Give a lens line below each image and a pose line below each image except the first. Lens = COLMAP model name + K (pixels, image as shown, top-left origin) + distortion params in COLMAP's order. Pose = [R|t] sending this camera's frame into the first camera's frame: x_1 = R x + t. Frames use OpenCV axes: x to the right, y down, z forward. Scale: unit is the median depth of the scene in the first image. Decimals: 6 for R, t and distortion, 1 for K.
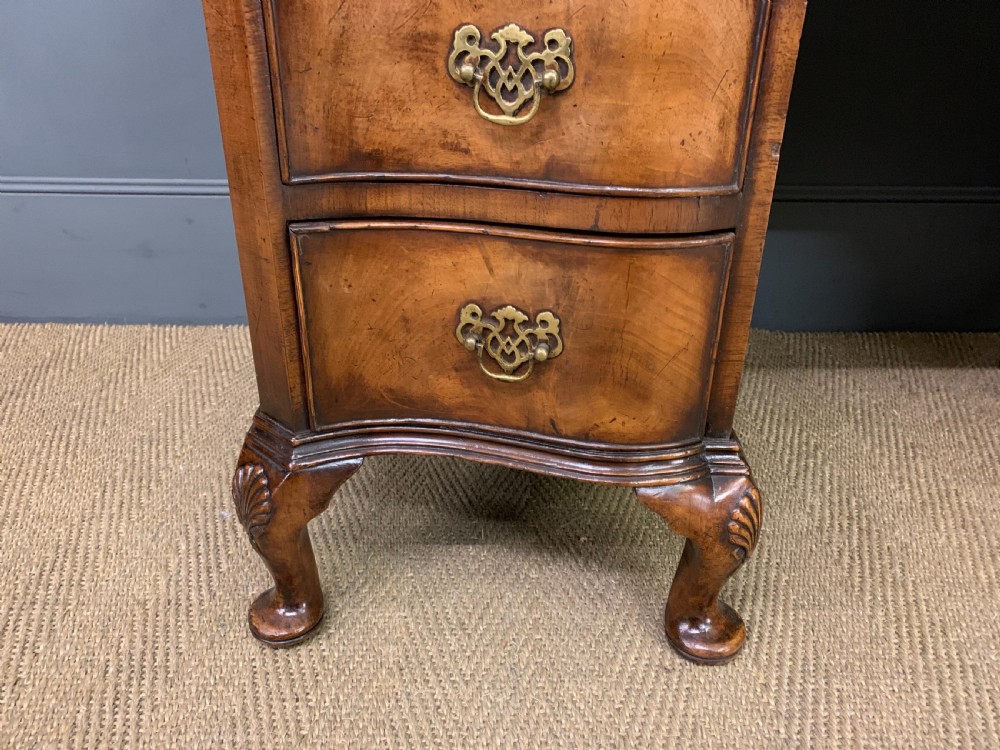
lens RADIAL K [[765.0, 0, 499.4], [0, 765.0, 381.9], [0, 0, 1]] dist [0.055109, -0.053630]
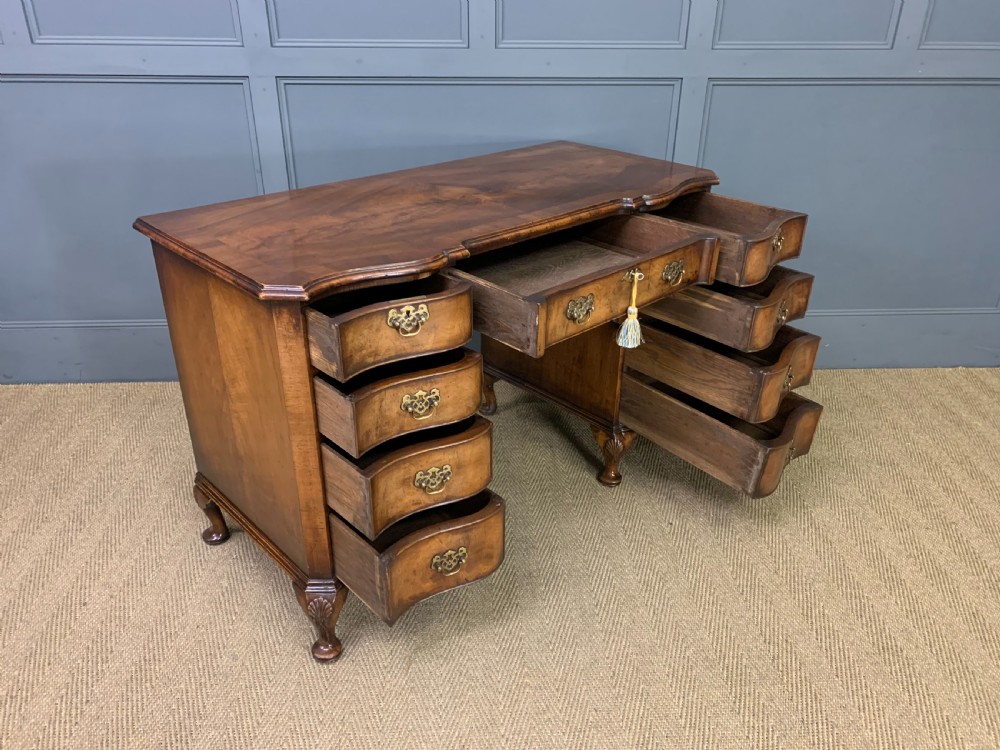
lens RADIAL K [[762.9, 0, 503.4], [0, 762.9, 378.5], [0, 0, 1]] dist [0.034466, -0.020427]
pose [[0.997978, -0.028018, 0.057047, 0.656556], [0.026418, 0.999241, 0.028614, -0.260989], [-0.057806, -0.027049, 0.997961, -2.657674]]
